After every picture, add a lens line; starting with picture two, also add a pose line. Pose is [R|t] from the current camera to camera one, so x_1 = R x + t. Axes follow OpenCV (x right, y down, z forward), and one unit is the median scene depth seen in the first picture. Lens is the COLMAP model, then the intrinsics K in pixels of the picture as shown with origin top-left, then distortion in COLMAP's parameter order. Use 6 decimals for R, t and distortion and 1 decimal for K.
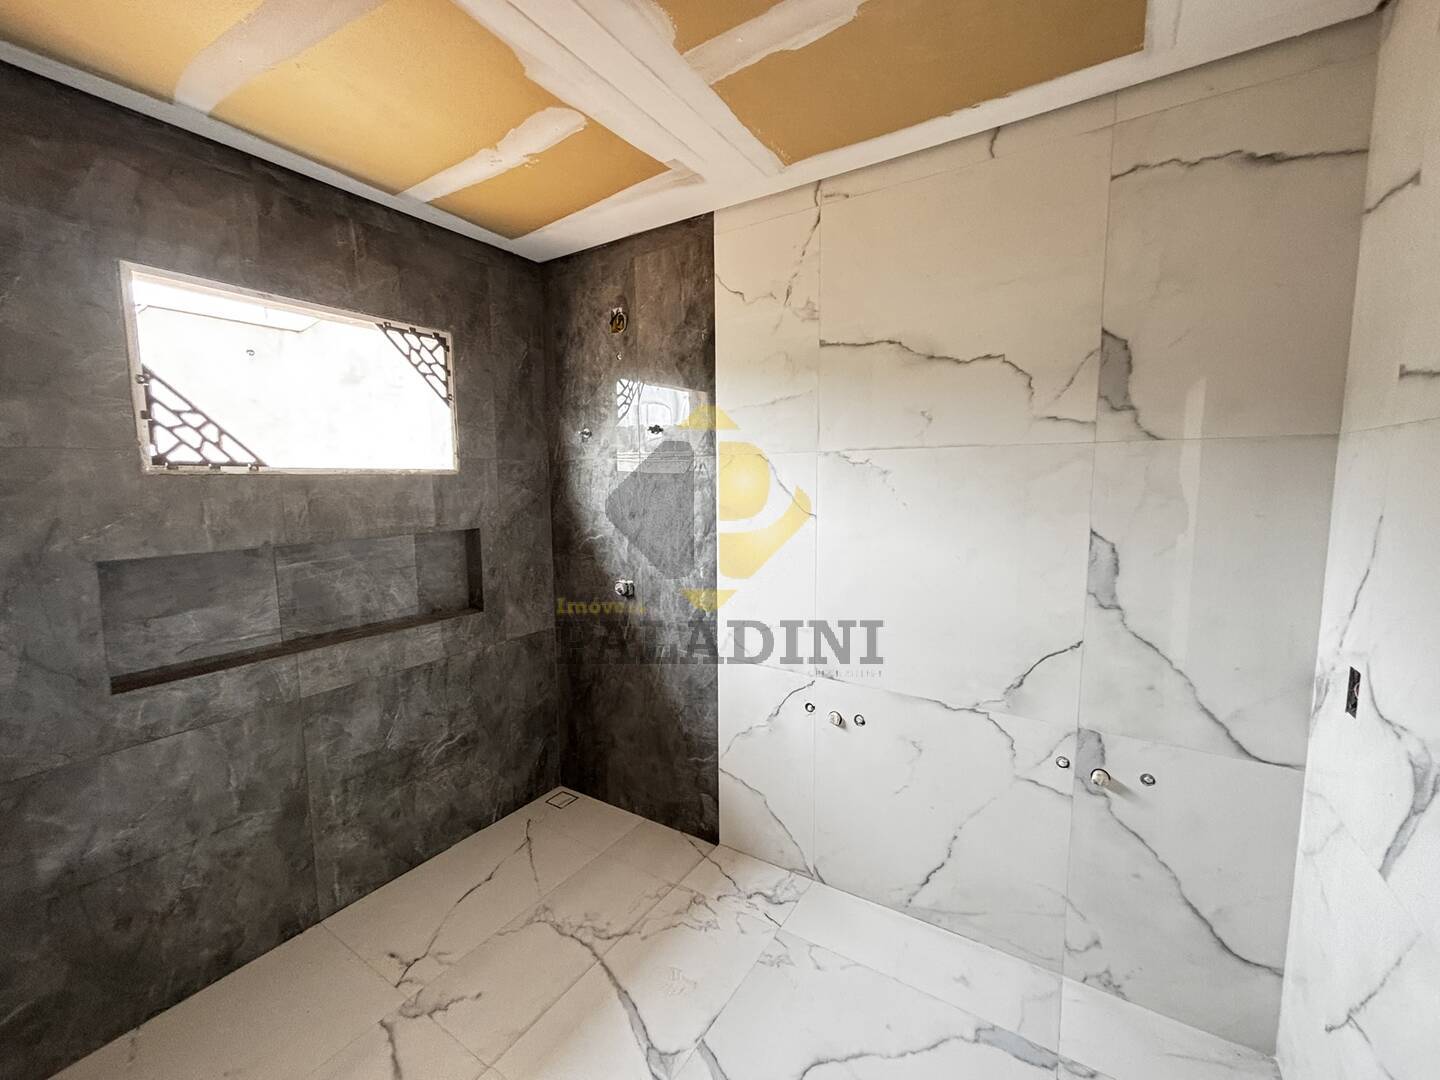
lens RADIAL K [[578.2, 0, 718.0], [0, 578.2, 537.8], [0, 0, 1]] dist [0.002284, 0.000161]
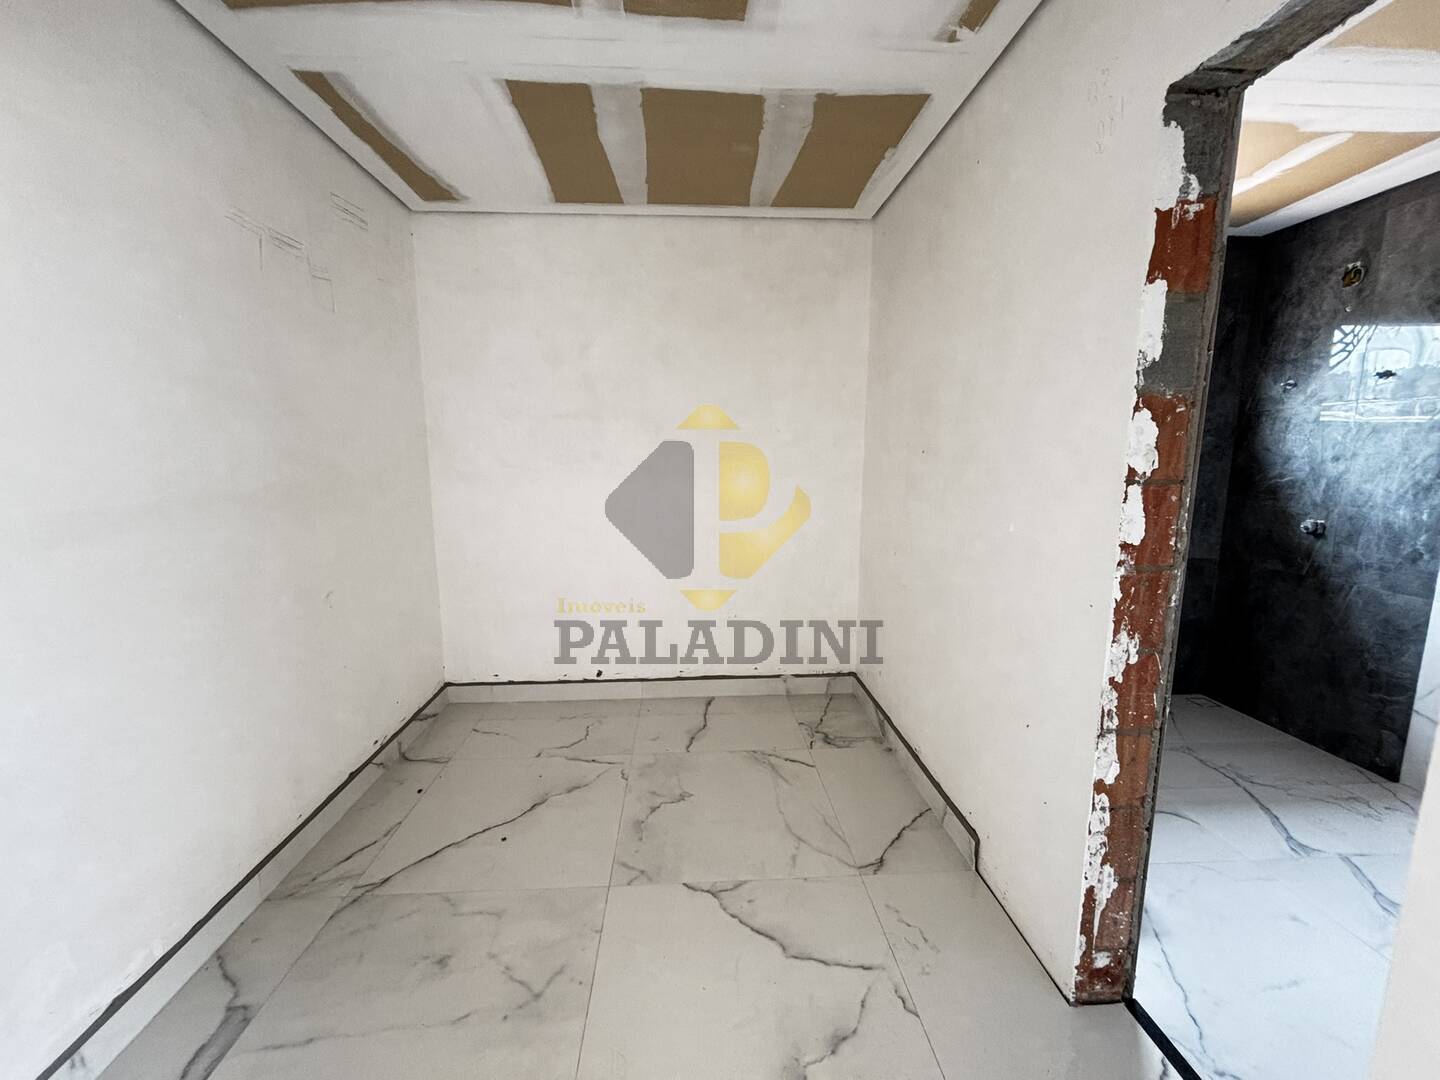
lens RADIAL K [[585.0, 0, 723.1], [0, 585.0, 540.8], [0, 0, 1]] dist [0.007645, -0.000405]
pose [[0.594791, 0.128692, -0.793513, 0.062241], [-0.088761, 0.991581, 0.094283, 0.109890], [0.798965, 0.014354, 0.601206, -0.559759]]
